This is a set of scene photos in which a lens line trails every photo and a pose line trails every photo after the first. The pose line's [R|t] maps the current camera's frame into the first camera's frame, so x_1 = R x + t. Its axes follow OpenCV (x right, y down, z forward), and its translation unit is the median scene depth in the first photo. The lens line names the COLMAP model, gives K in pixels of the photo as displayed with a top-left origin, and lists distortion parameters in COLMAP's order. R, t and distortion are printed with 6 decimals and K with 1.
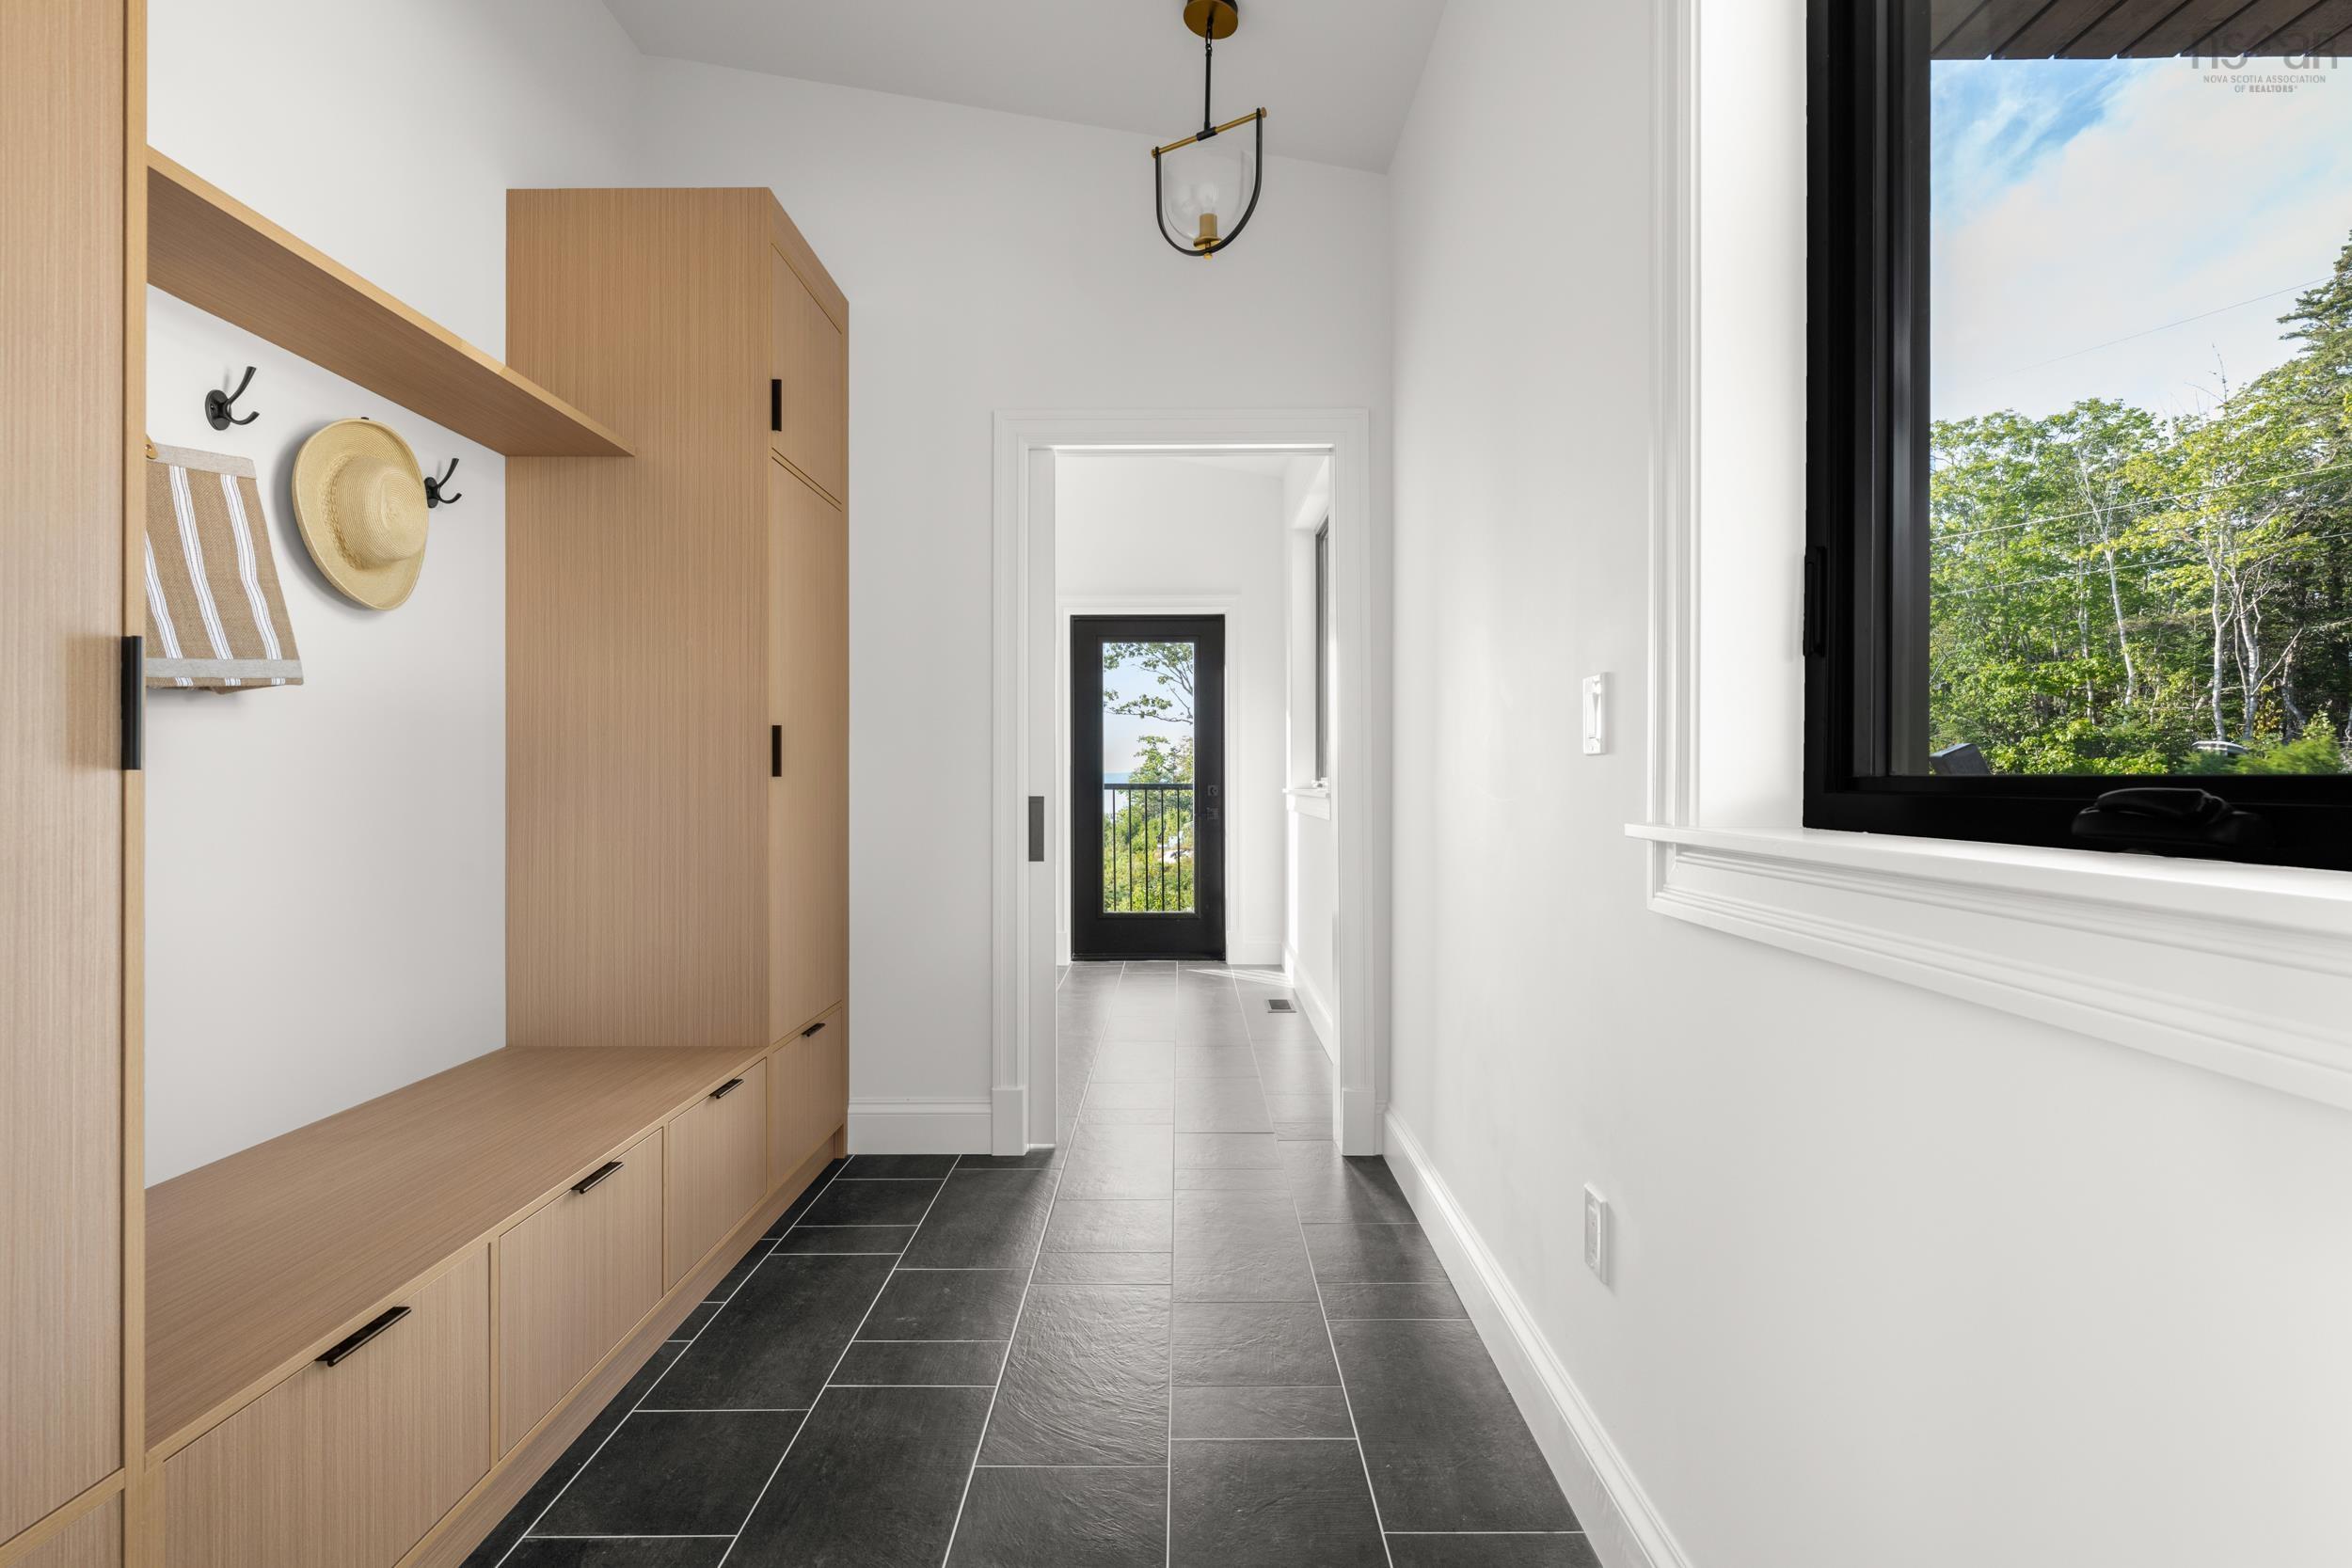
lens RADIAL K [[1084.2, 0, 1170.2], [0, 1084.2, 781.1], [0, 0, 1]] dist [0.000819, 0.000206]
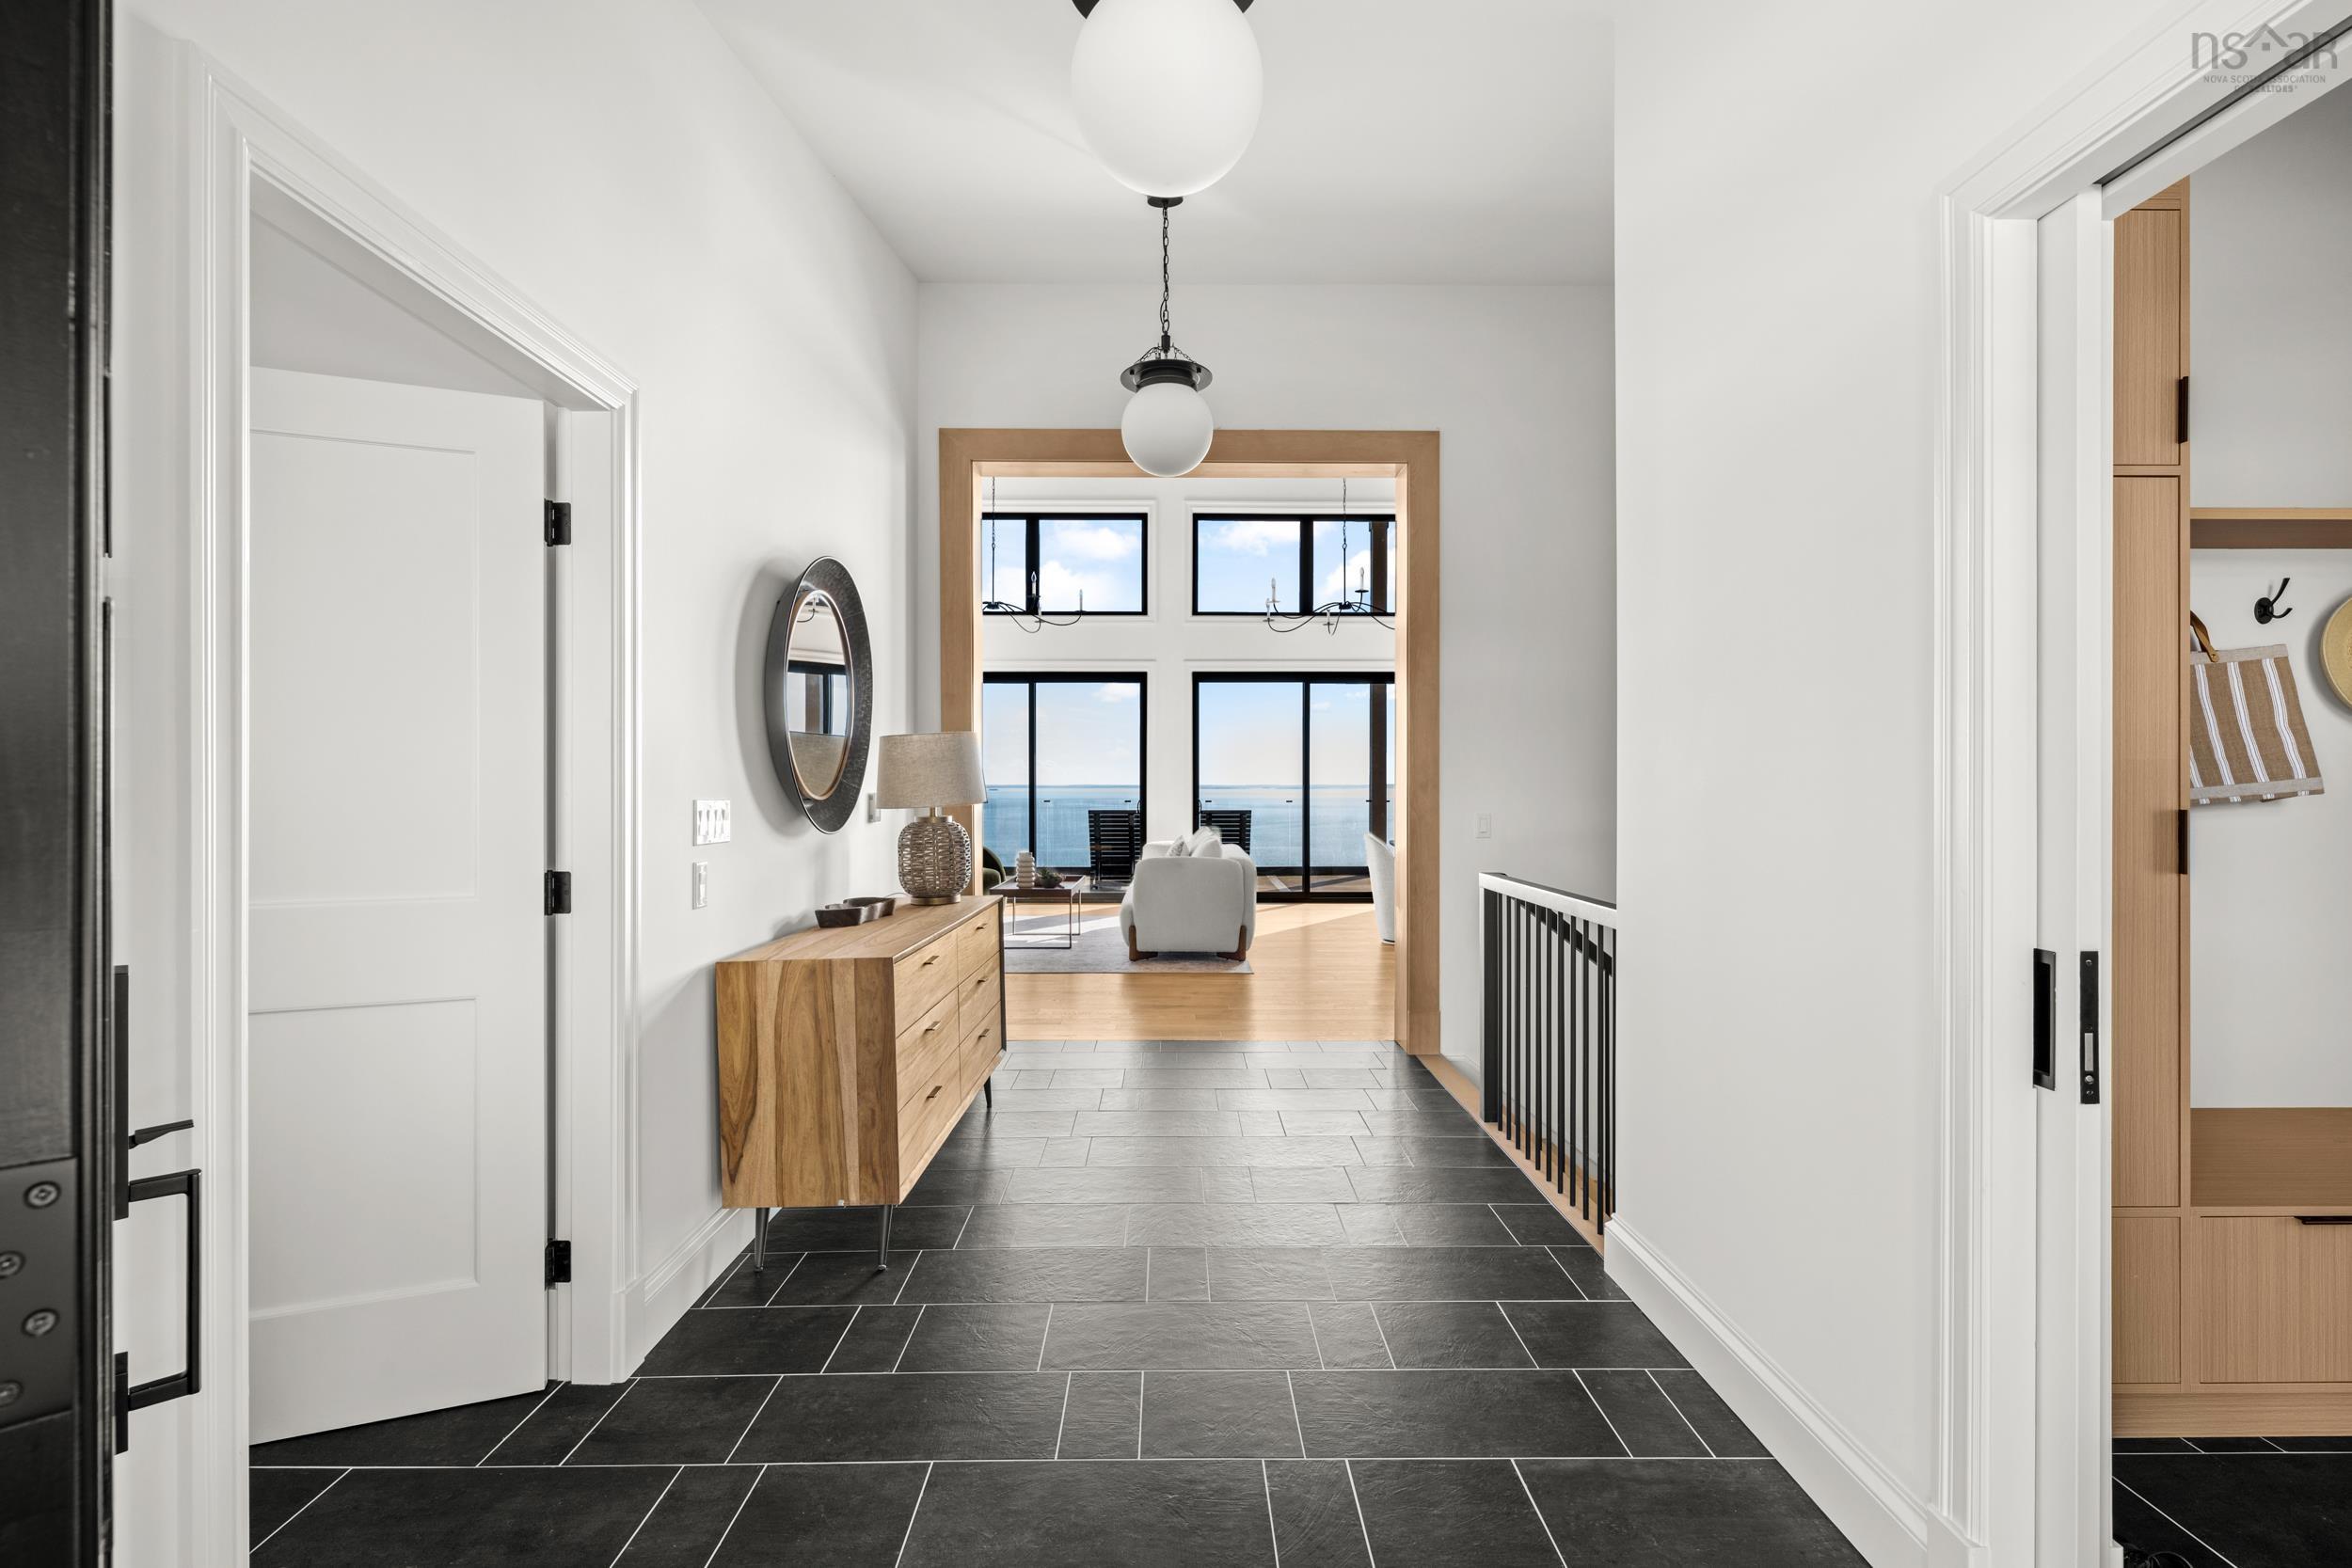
lens RADIAL K [[1084.2, 0, 1170.2], [0, 1084.2, 781.1], [0, 0, 1]] dist [0.000819, 0.000206]
pose [[0.007944, 0.000686, -0.999968, 0.660964], [0.005535, 0.999984, 0.000730, -0.121228], [0.999953, -0.005540, 0.007940, -0.569879]]
